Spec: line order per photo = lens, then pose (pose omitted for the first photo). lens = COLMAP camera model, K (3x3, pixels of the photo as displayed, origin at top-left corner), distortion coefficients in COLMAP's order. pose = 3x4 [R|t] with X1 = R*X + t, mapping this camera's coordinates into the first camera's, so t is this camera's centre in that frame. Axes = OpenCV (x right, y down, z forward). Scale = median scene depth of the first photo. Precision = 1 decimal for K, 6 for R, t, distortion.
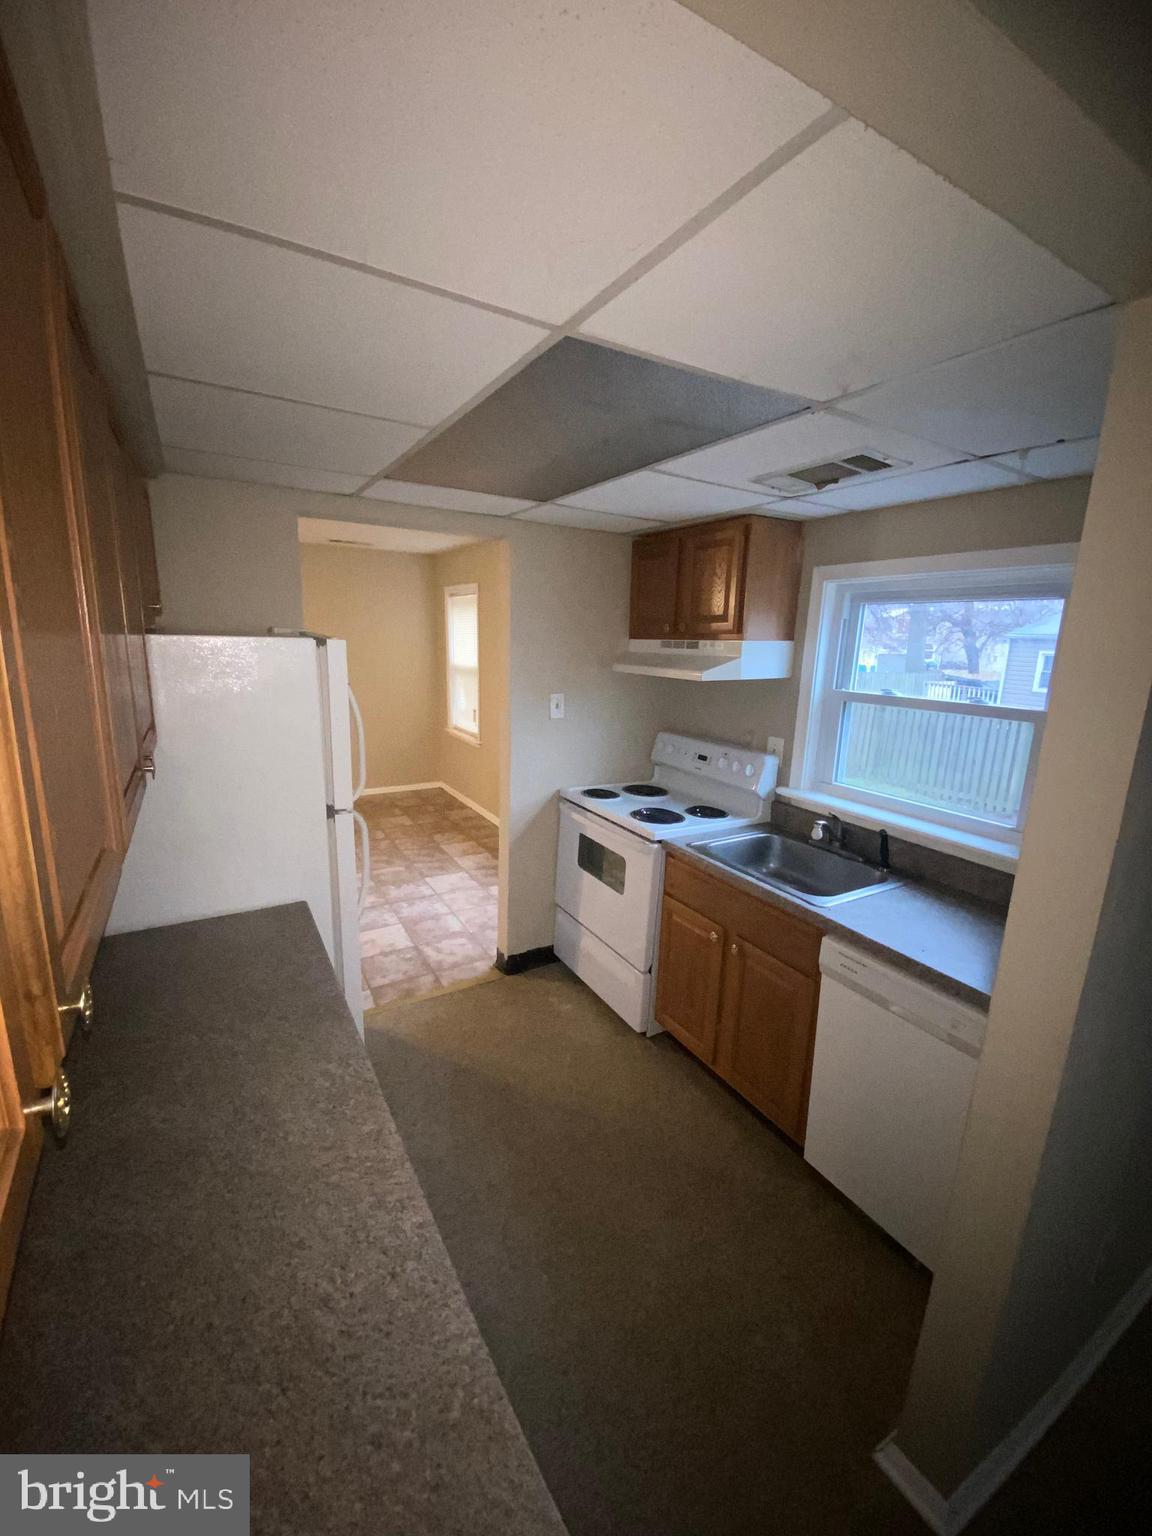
lens RADIAL K [[618.4, 0, 576.0], [0, 618.4, 768.0], [0, 0, 1]] dist [0.000012, 0.000000]
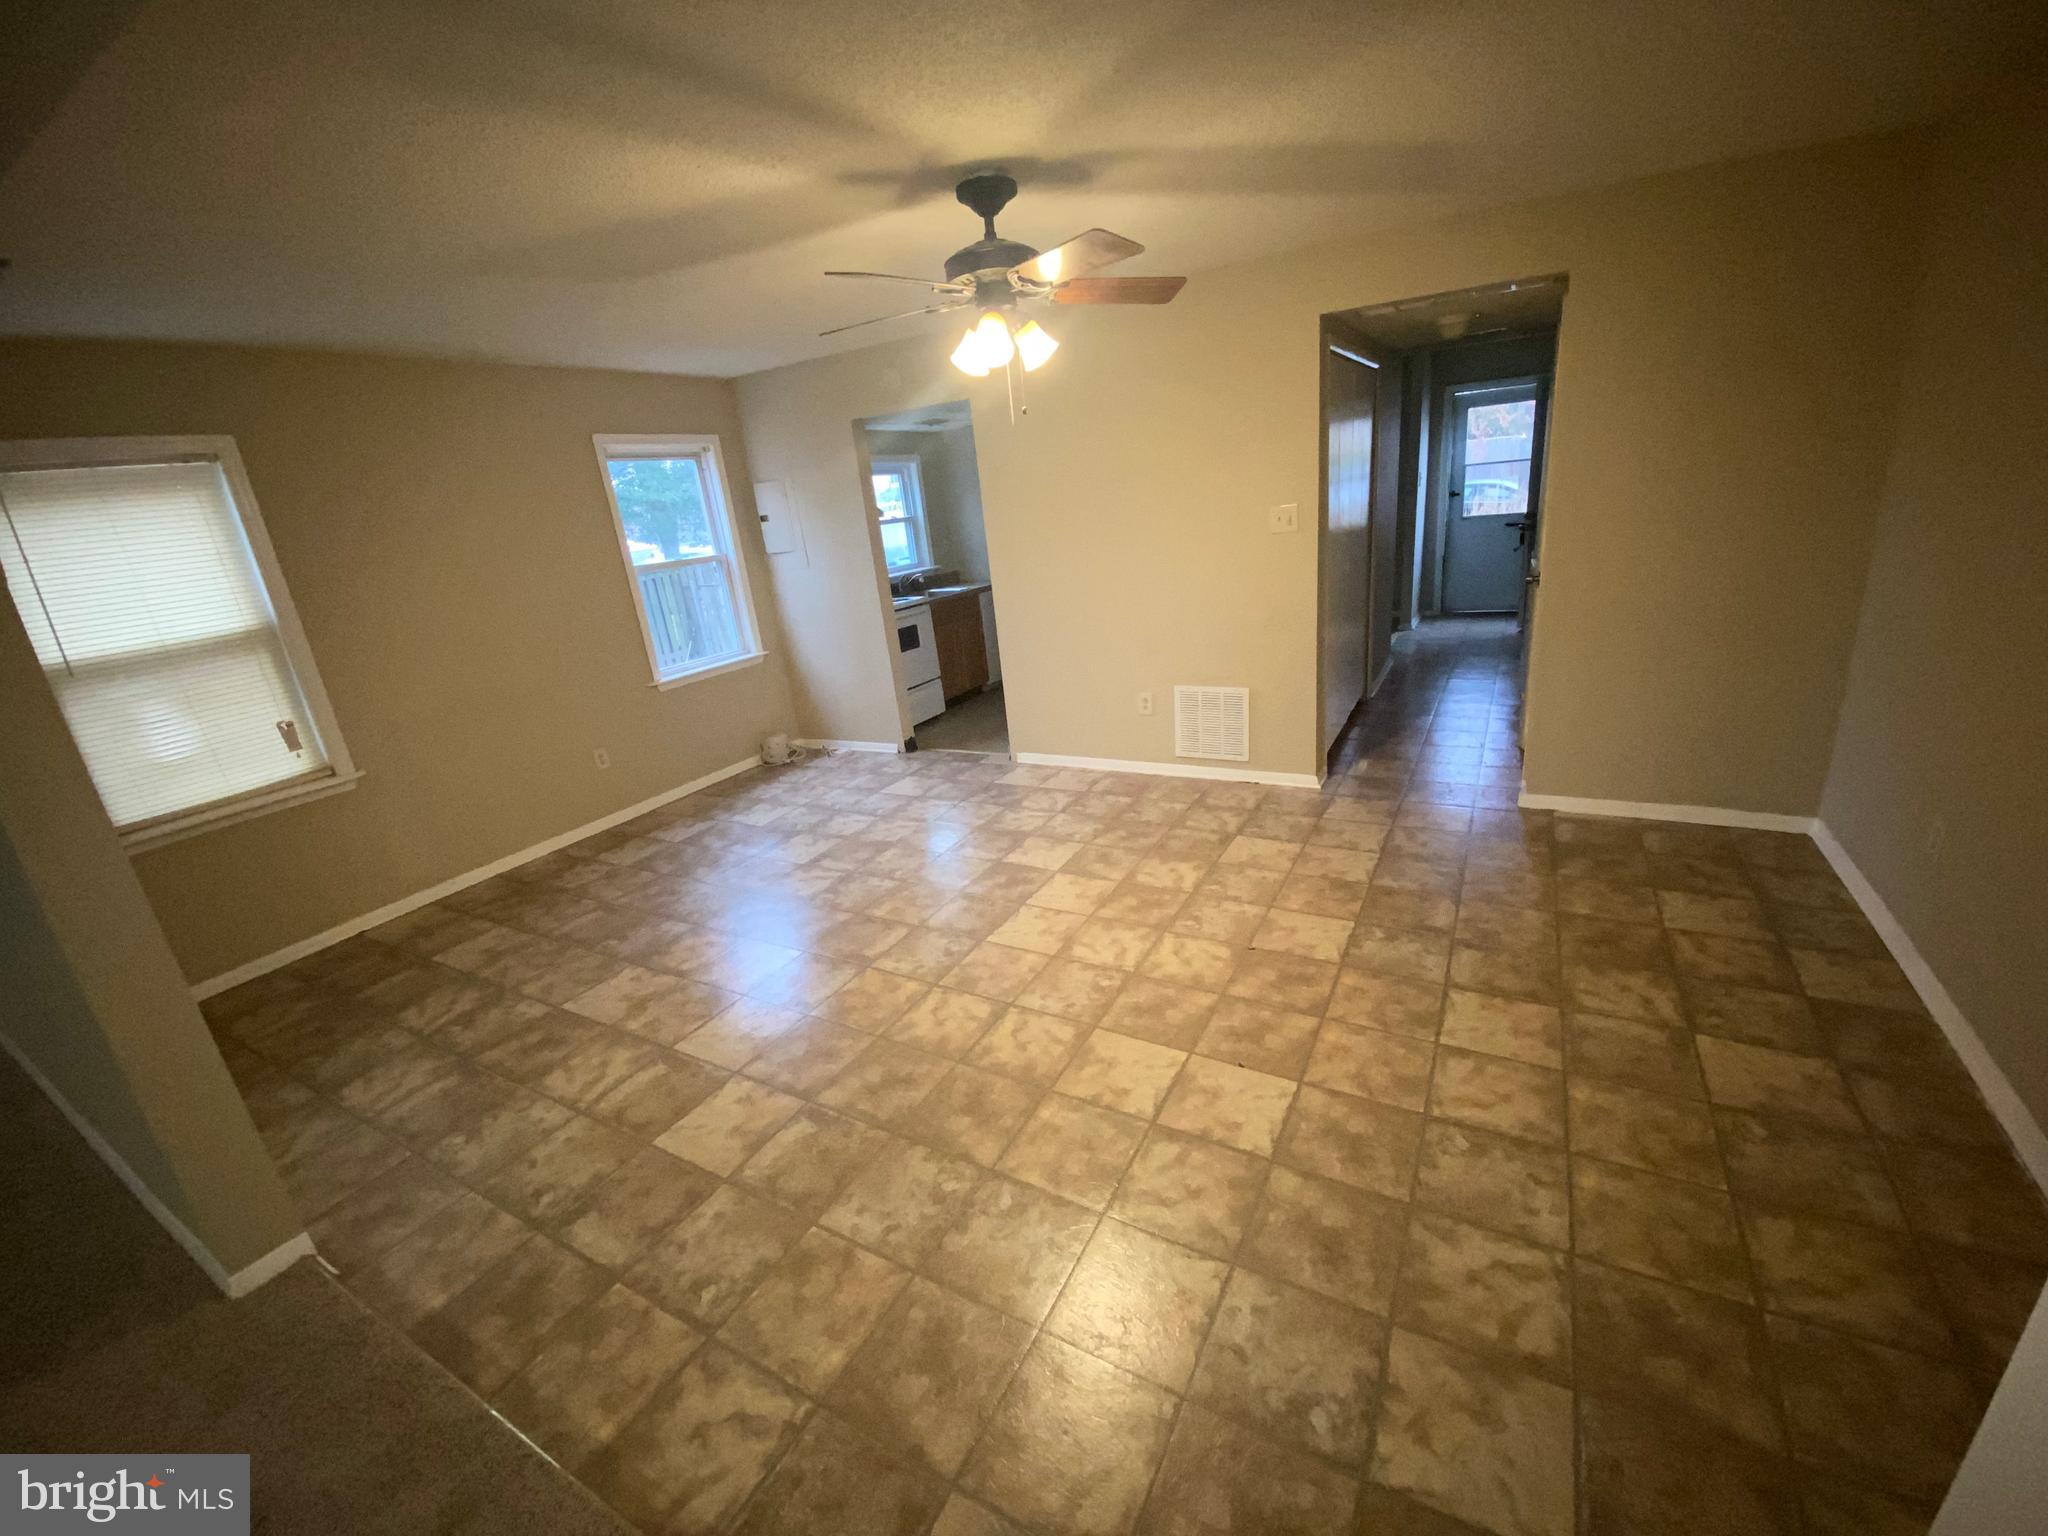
lens RADIAL K [[826.3, 0, 1024.0], [0, 826.3, 768.0], [0, 0, 1]] dist [0.000353, 0.000042]
pose [[-0.495492, -0.260975, 0.828480, -1.273915], [0.259586, 0.865718, 0.427956, -0.253079], [-0.828917, 0.427111, -0.361211, 1.069101]]
